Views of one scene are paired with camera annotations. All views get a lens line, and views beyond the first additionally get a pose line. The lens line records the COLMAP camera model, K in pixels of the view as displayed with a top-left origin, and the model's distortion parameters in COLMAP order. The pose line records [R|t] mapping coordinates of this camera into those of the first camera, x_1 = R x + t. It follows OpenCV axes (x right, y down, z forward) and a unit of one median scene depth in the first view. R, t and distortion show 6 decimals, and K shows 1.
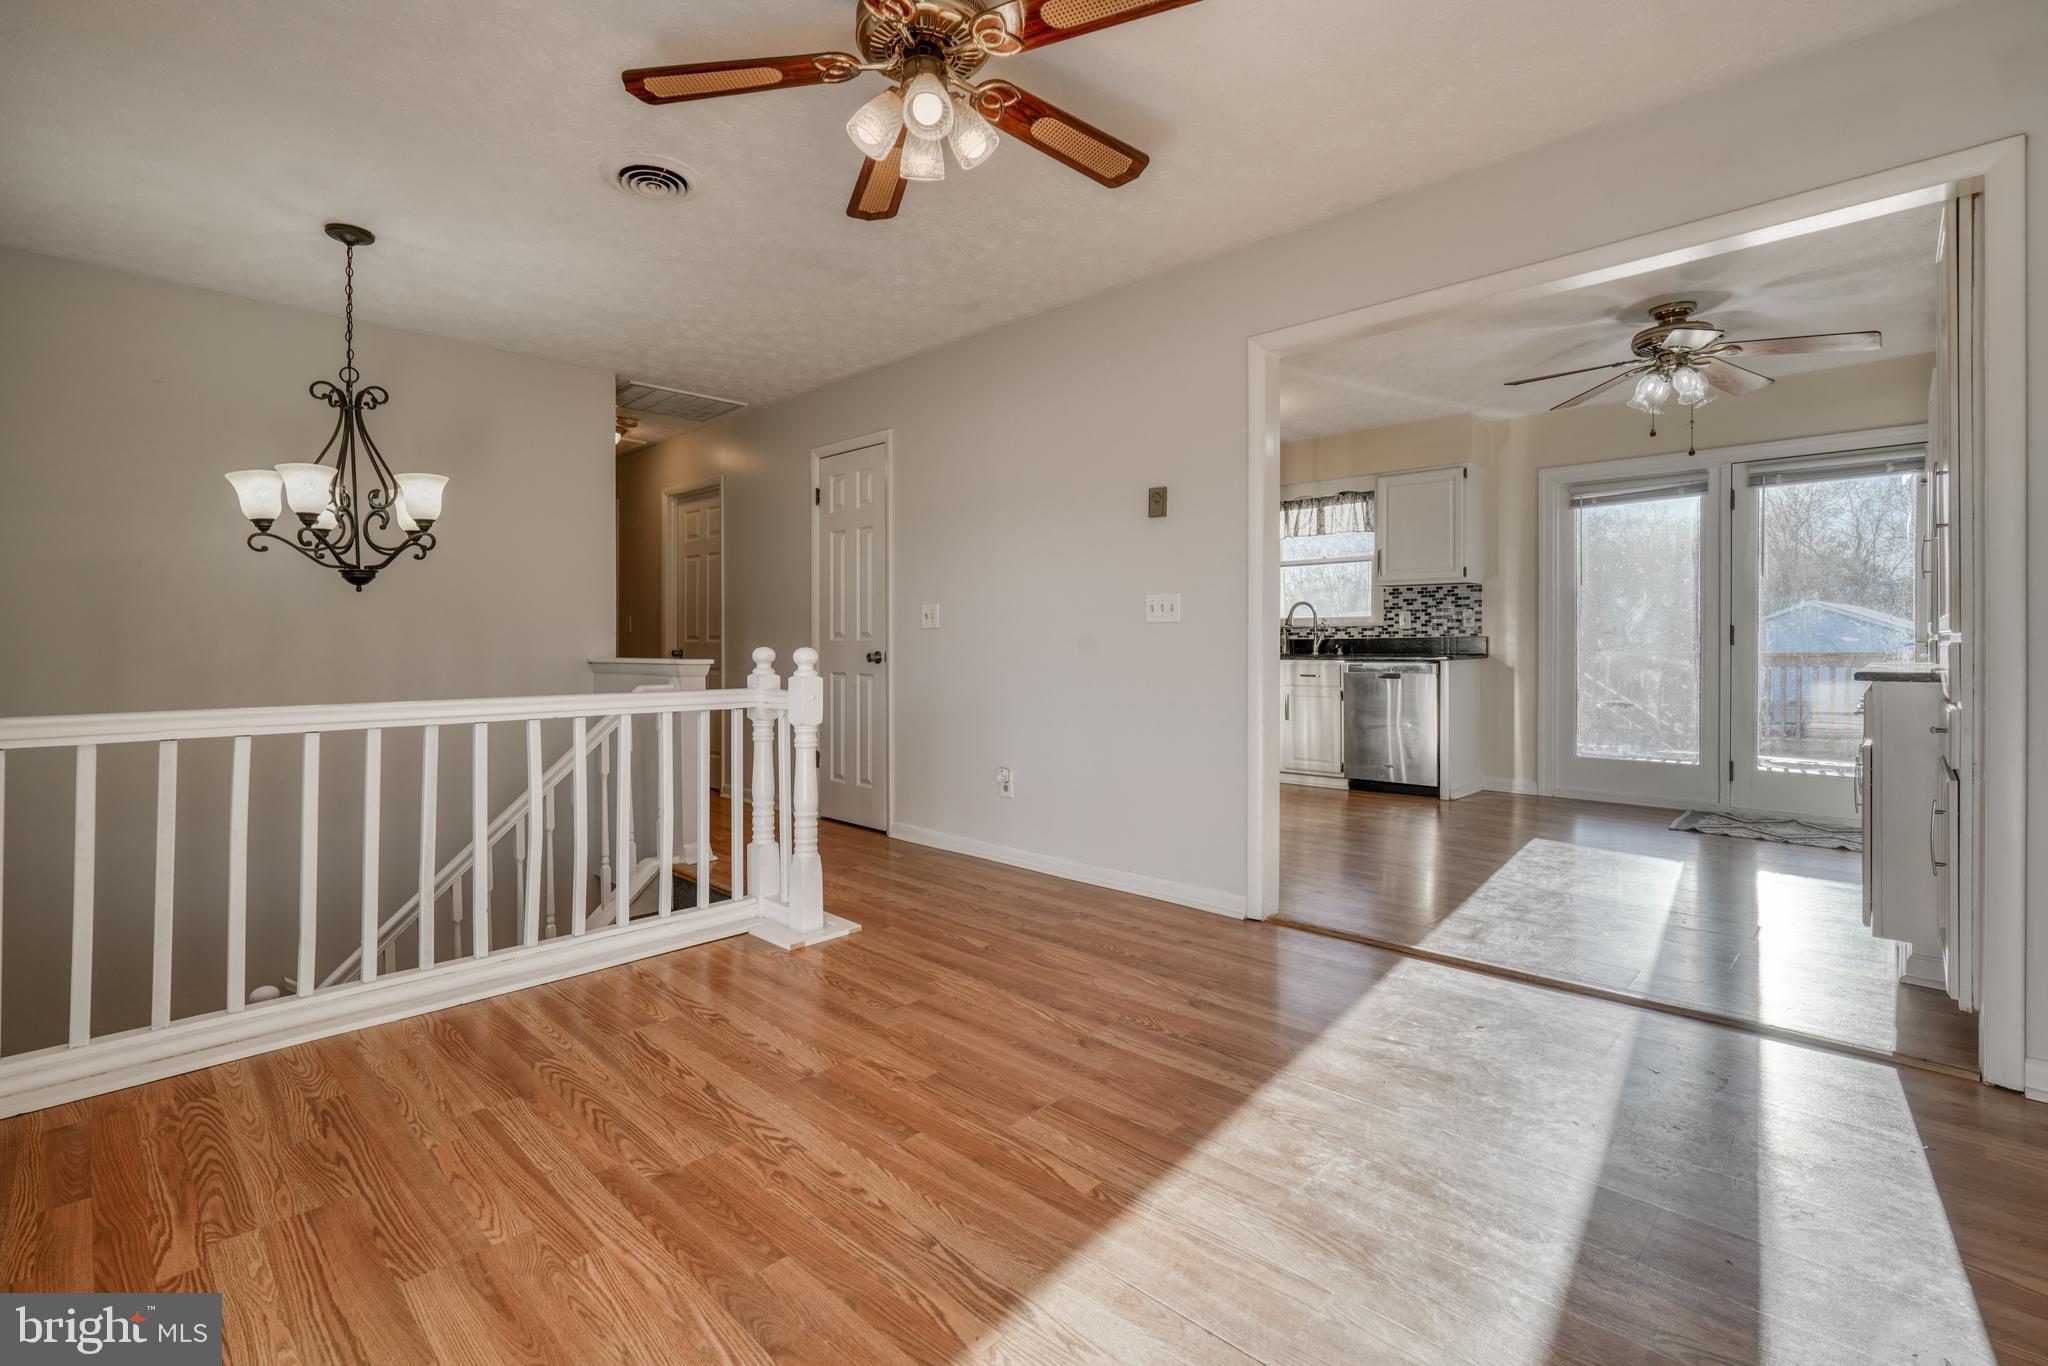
lens RADIAL K [[920.5, 0, 1012.4], [0, 920.5, 652.3], [0, 0, 1]] dist [-0.019590, 0.008525]
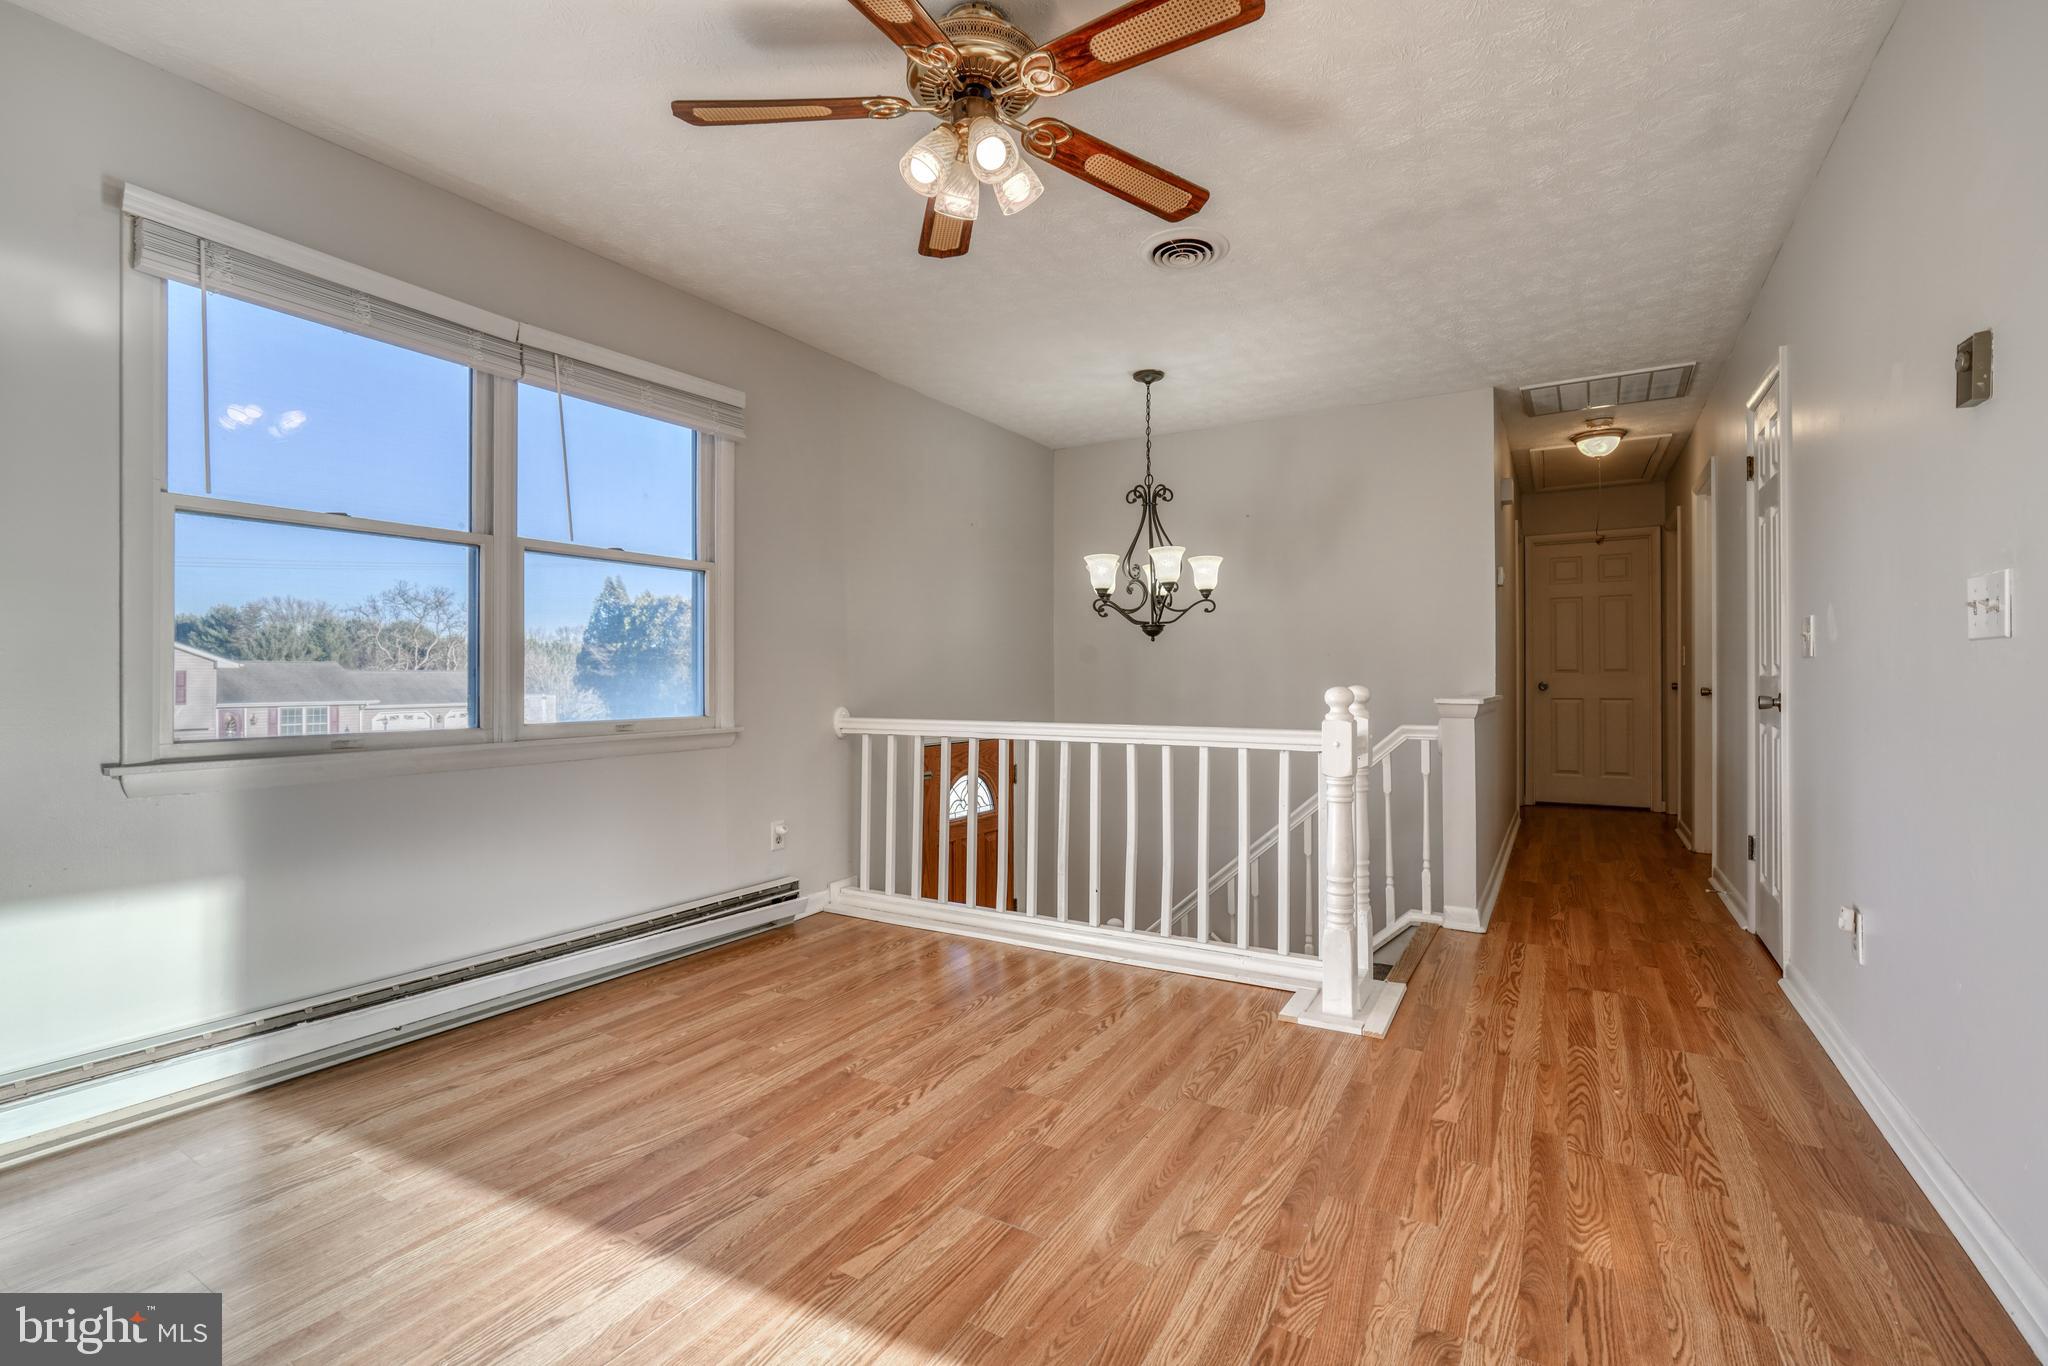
lens RADIAL K [[920.5, 0, 1020.5], [0, 920.5, 677.8], [0, 0, 1]] dist [-0.019590, 0.008525]
pose [[0.228502, 0.001310, -0.973543, 0.348096], [-0.009210, 0.999957, -0.000817, -0.006209], [0.973500, 0.009153, 0.228504, 0.323643]]
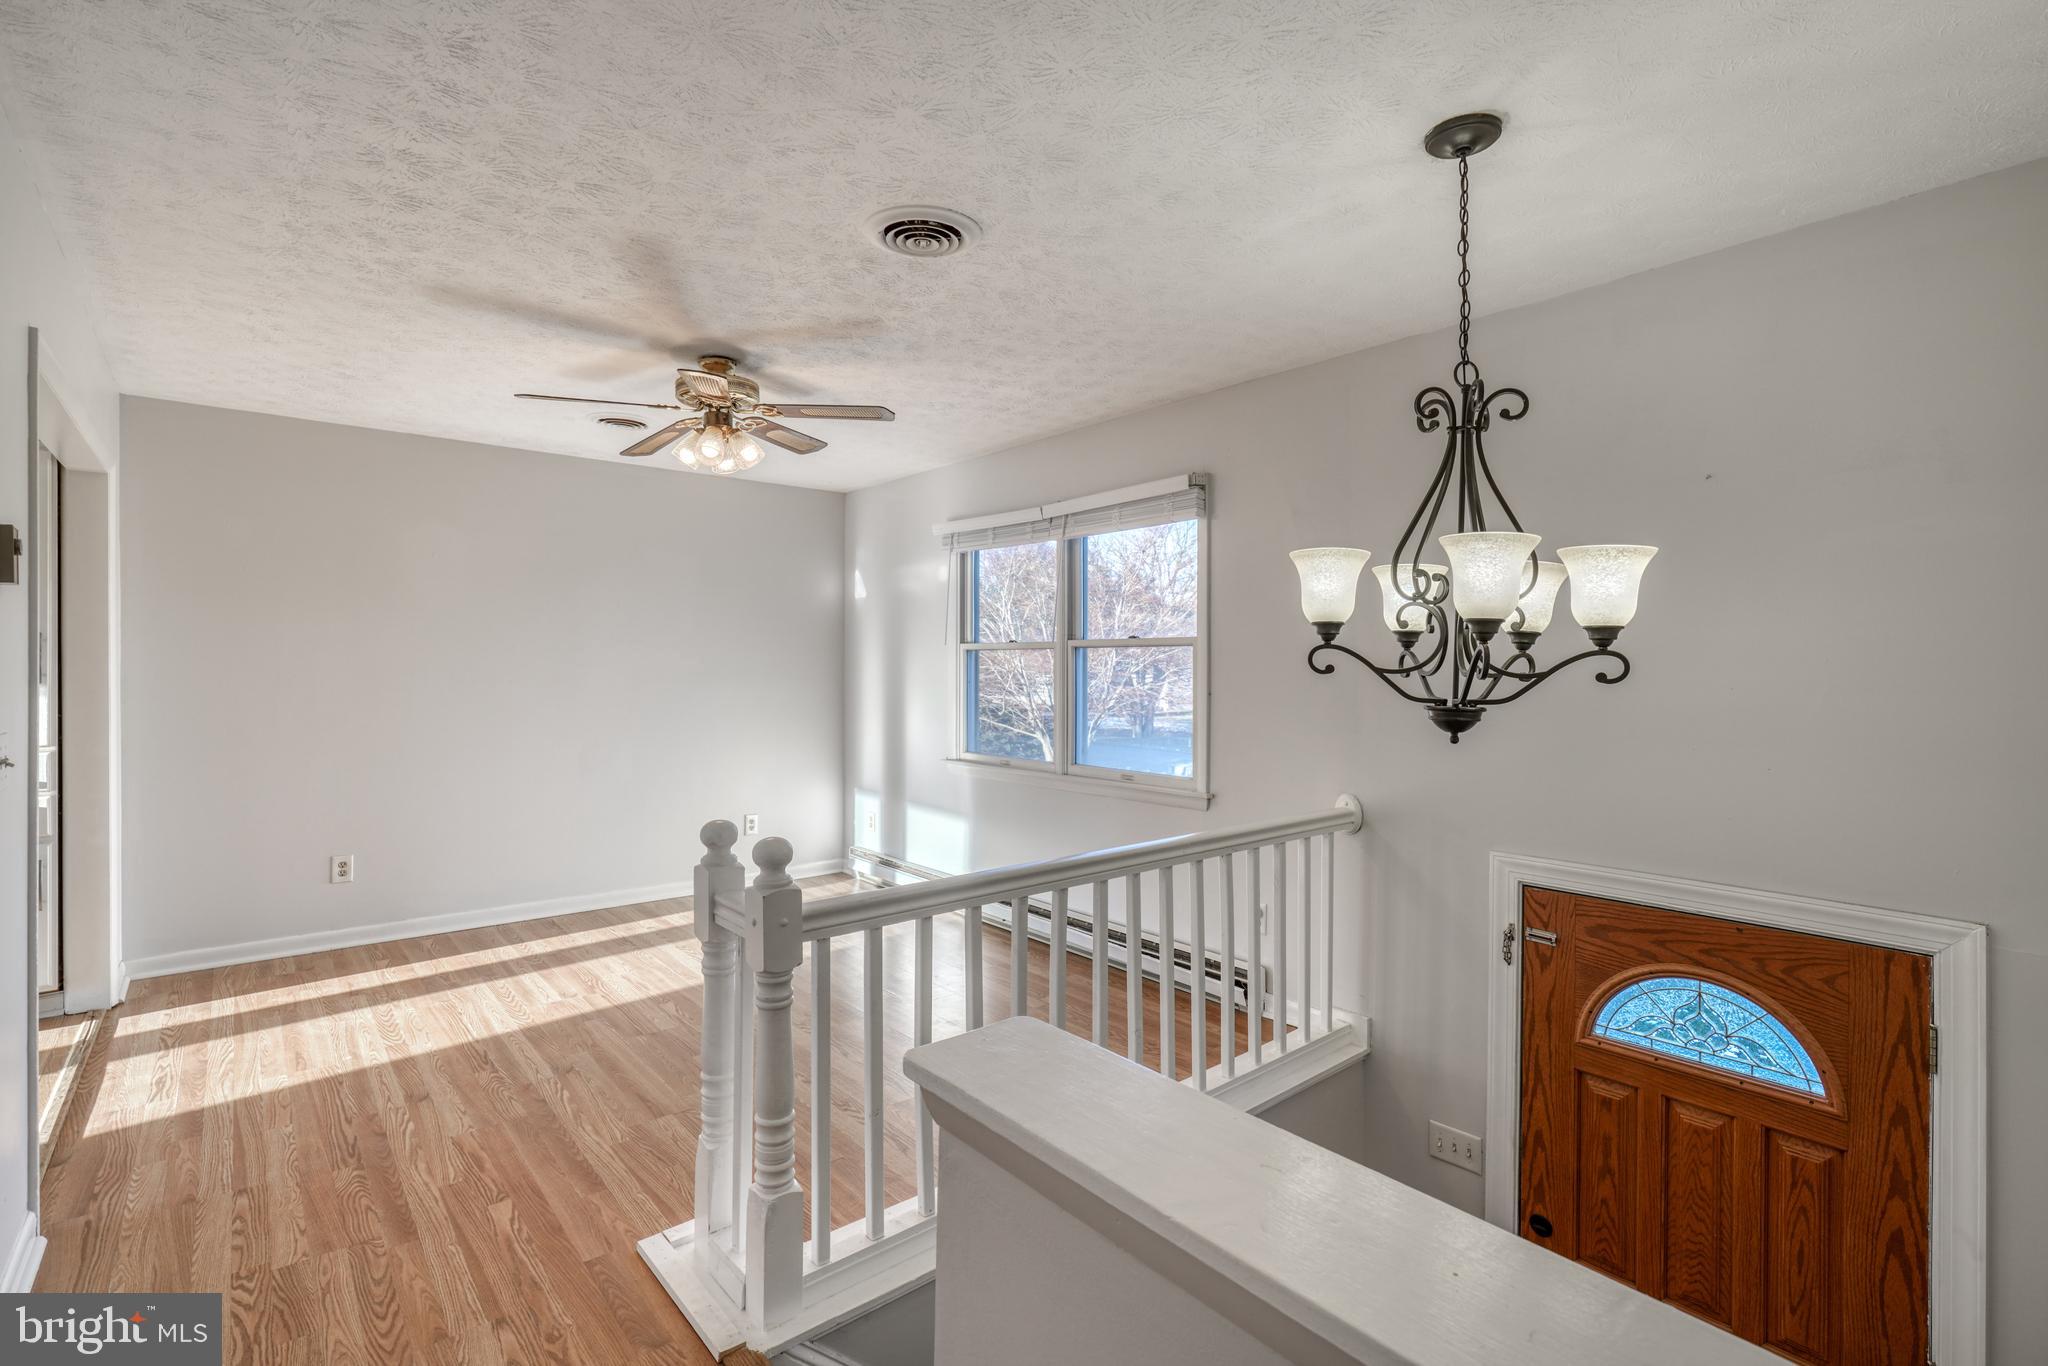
lens RADIAL K [[920.5, 0, 986.7], [0, 920.5, 667.0], [0, 0, 1]] dist [-0.019590, 0.008525]
pose [[-0.993357, -0.005169, 0.114955, -0.306384], [-0.004081, 0.999945, 0.009697, -0.075985], [-0.114998, 0.009164, -0.993323, 1.029869]]
